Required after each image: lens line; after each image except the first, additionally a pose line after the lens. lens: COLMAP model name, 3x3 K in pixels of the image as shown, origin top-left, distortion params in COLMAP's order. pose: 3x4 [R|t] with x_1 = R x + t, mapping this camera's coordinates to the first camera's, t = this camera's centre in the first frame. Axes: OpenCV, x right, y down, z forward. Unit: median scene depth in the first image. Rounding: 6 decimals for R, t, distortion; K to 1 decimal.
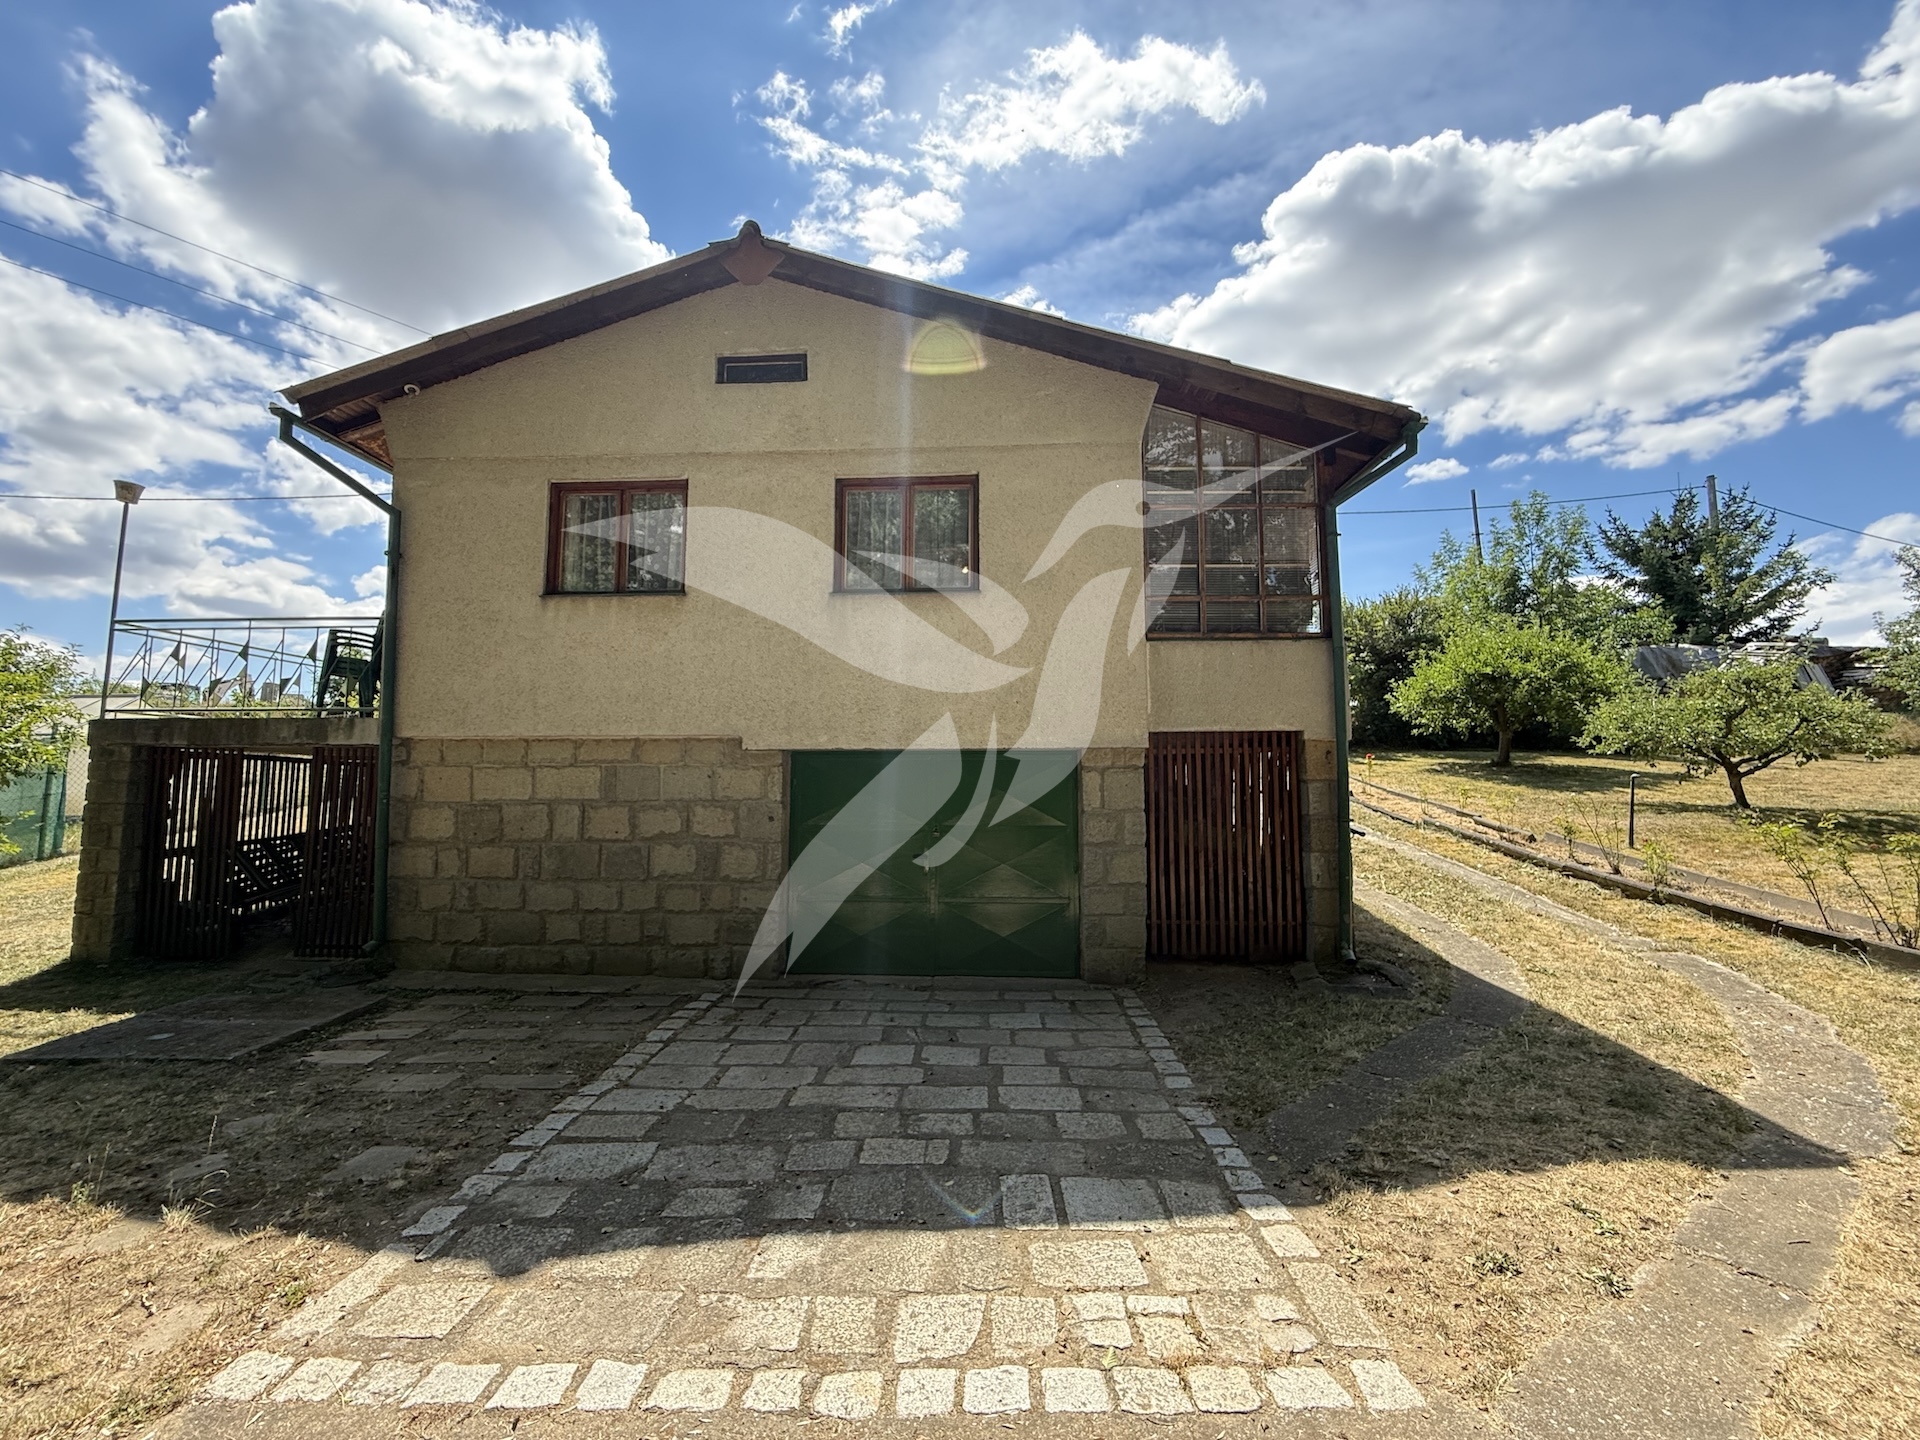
lens RADIAL K [[776.0, 0, 956.5], [0, 776.0, 716.3], [0, 0, 1]] dist [-0.000673, -0.000163]
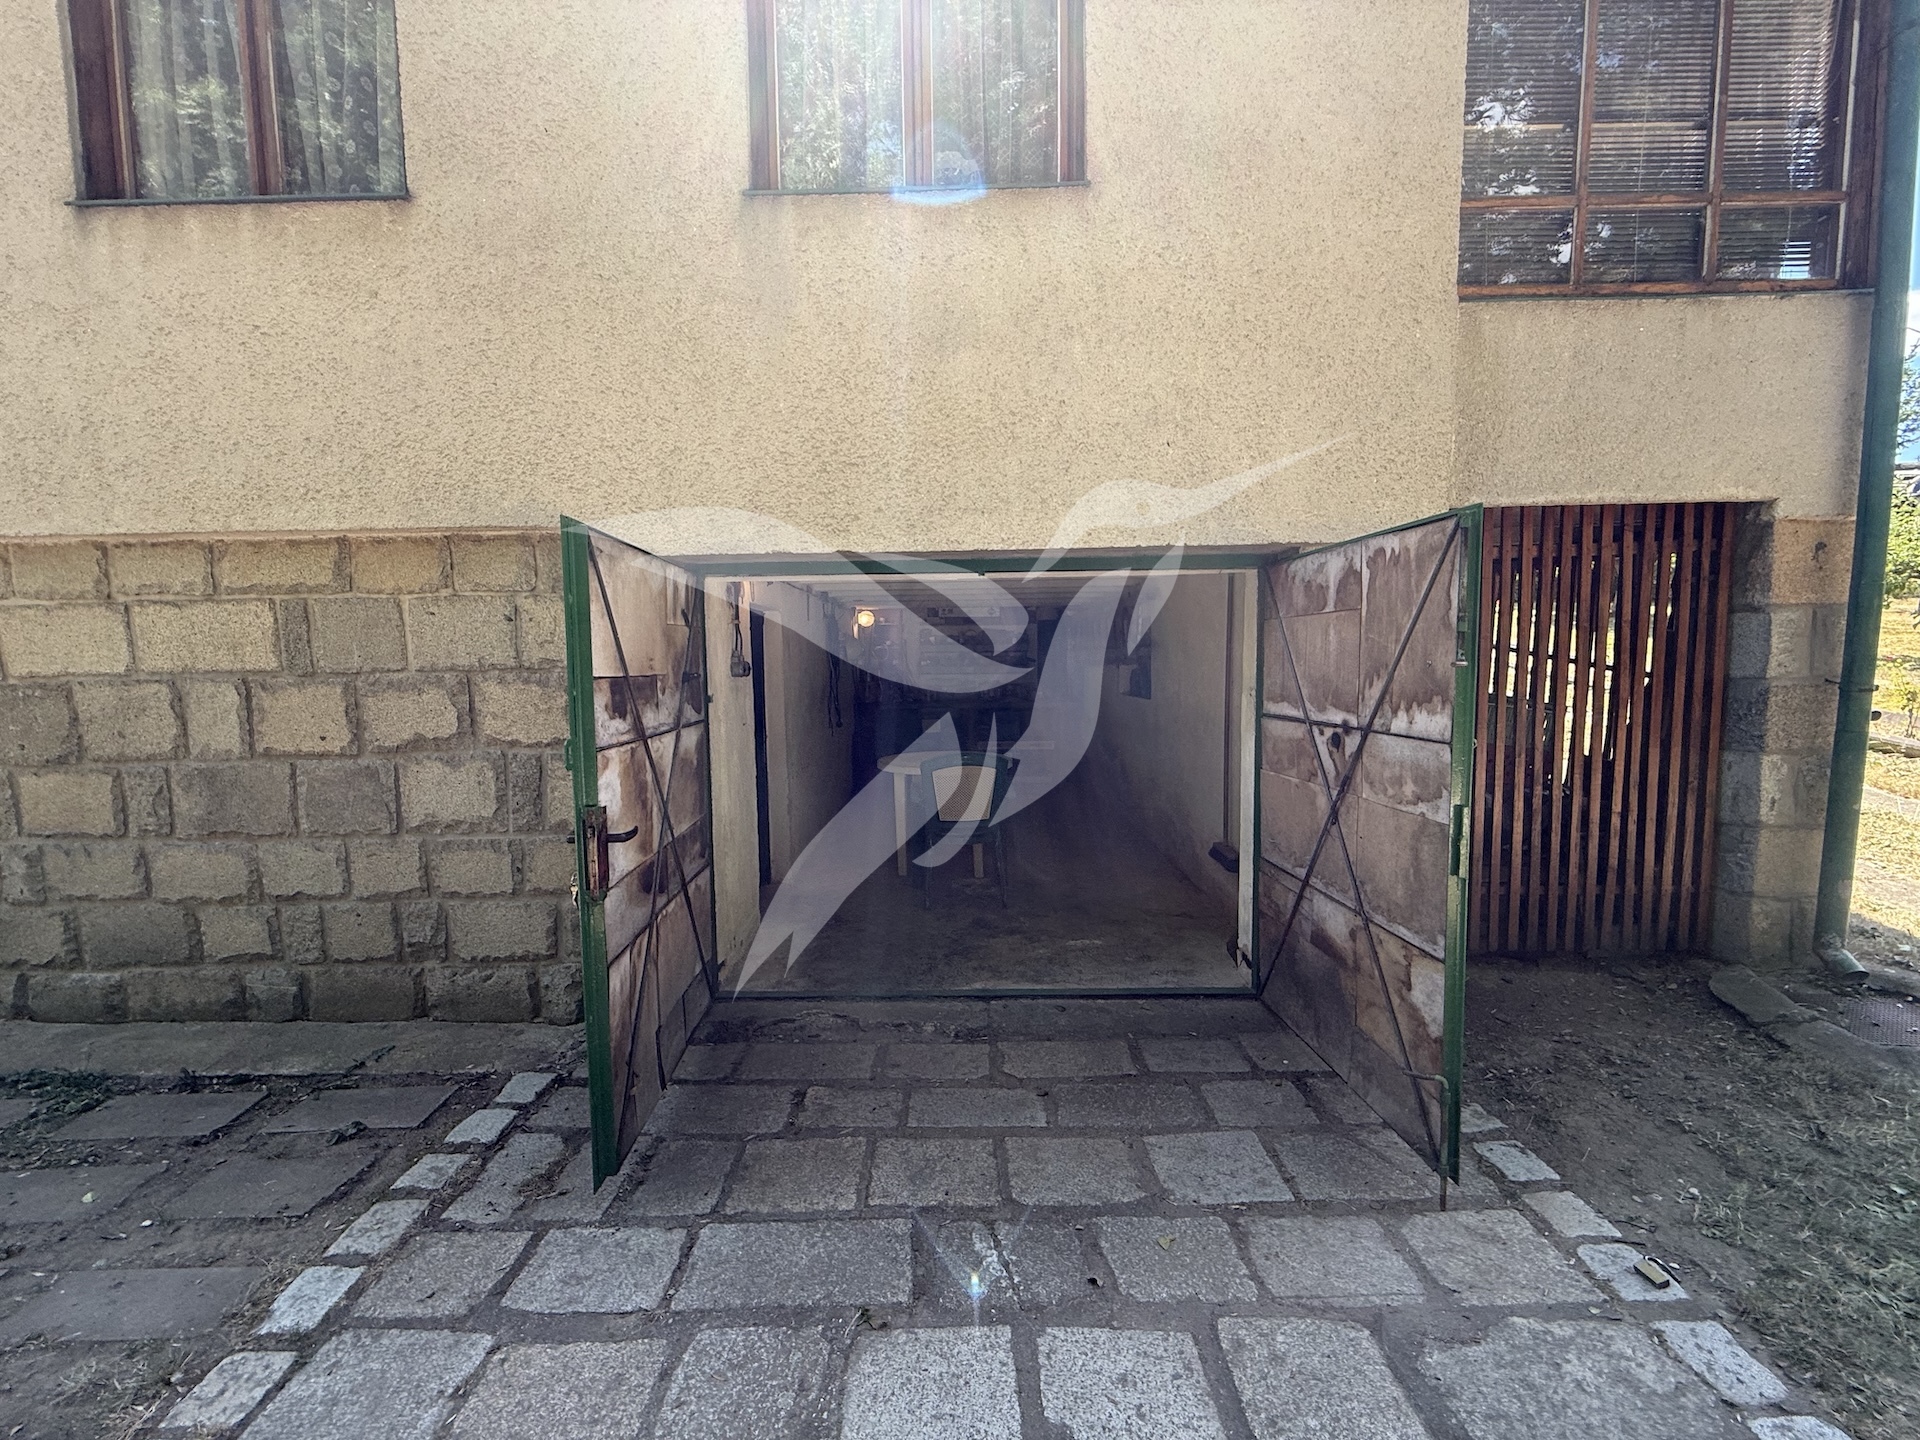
lens RADIAL K [[776.0, 0, 959.2], [0, 776.0, 717.4], [0, 0, 1]] dist [-0.000673, -0.000163]
pose [[0.999127, -0.018537, 0.037428, -0.063751], [0.012025, 0.985841, 0.167252, 0.062036], [-0.039999, -0.166656, 0.985204, 0.518637]]
